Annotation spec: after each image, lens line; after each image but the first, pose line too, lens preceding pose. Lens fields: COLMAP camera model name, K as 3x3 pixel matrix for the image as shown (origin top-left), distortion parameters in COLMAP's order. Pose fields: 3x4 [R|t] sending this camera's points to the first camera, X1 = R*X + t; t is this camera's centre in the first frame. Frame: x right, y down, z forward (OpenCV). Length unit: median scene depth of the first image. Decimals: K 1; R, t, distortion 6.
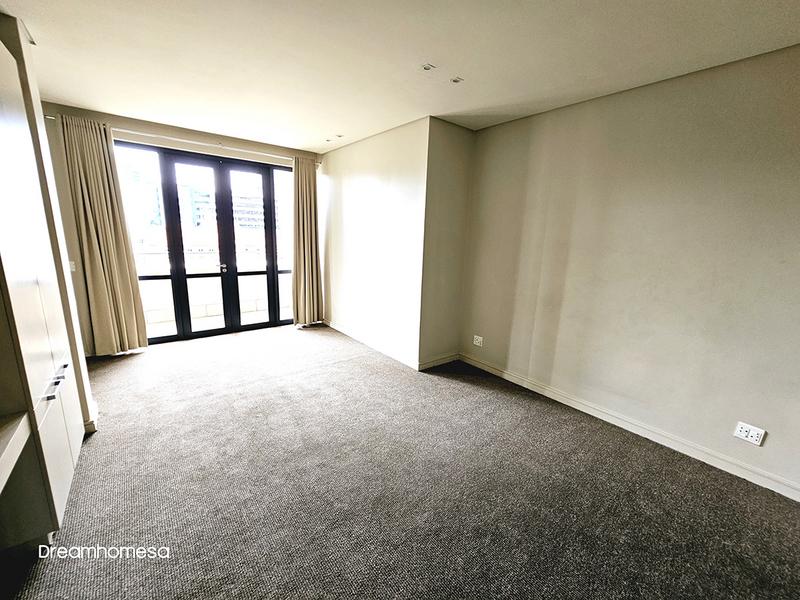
lens RADIAL K [[322.9, 0, 403.8], [0, 322.9, 299.7], [0, 0, 1]] dist [0.001076, 0.000400]
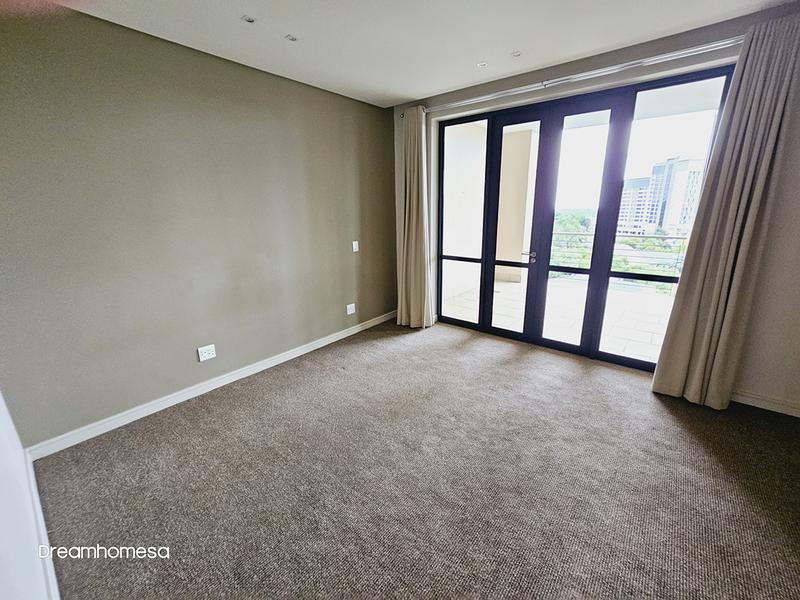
lens RADIAL K [[323.5, 0, 402.7], [0, 323.5, 299.1], [0, 0, 1]] dist [0.001263, 0.000314]
pose [[0.217103, 0.199326, -0.955581, 0.128910], [-0.212226, 0.965152, 0.153106, -0.057440], [0.952799, 0.169560, 0.251839, 0.555108]]
